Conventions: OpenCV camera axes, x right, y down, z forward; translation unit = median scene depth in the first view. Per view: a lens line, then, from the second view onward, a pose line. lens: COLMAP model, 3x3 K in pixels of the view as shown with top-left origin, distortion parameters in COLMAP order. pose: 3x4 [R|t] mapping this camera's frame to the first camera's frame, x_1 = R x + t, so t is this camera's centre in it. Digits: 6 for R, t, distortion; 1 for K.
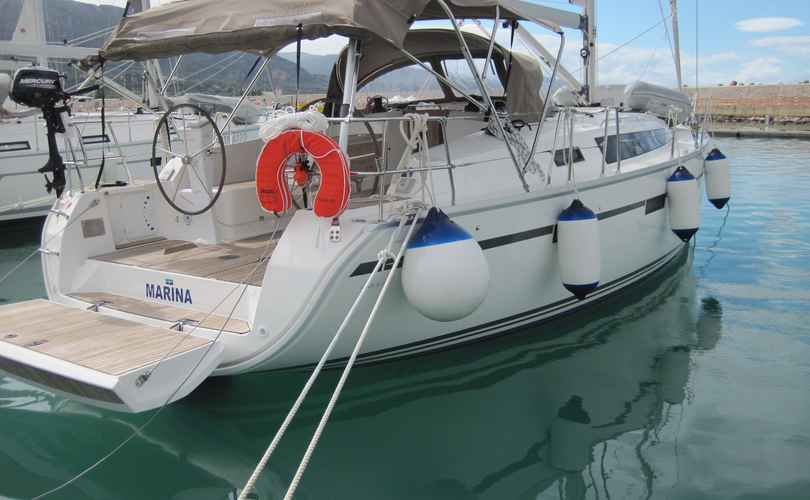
lens RADIAL K [[828.0, 0, 405.0], [0, 828.0, 250.0], [0, 0, 1]] dist [-0.153533, 0.018879]
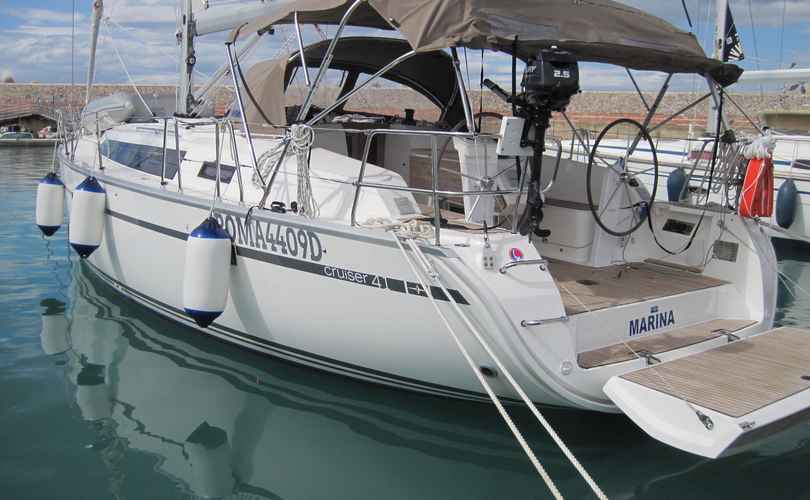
lens RADIAL K [[828.0, 0, 405.0], [0, 828.0, 250.0], [0, 0, 1]] dist [-0.153533, 0.018879]
pose [[0.280994, -0.127908, 0.951148, -1.252507], [0.129007, 0.987118, 0.094633, -0.154881], [-0.950999, 0.096113, 0.293875, 0.986267]]
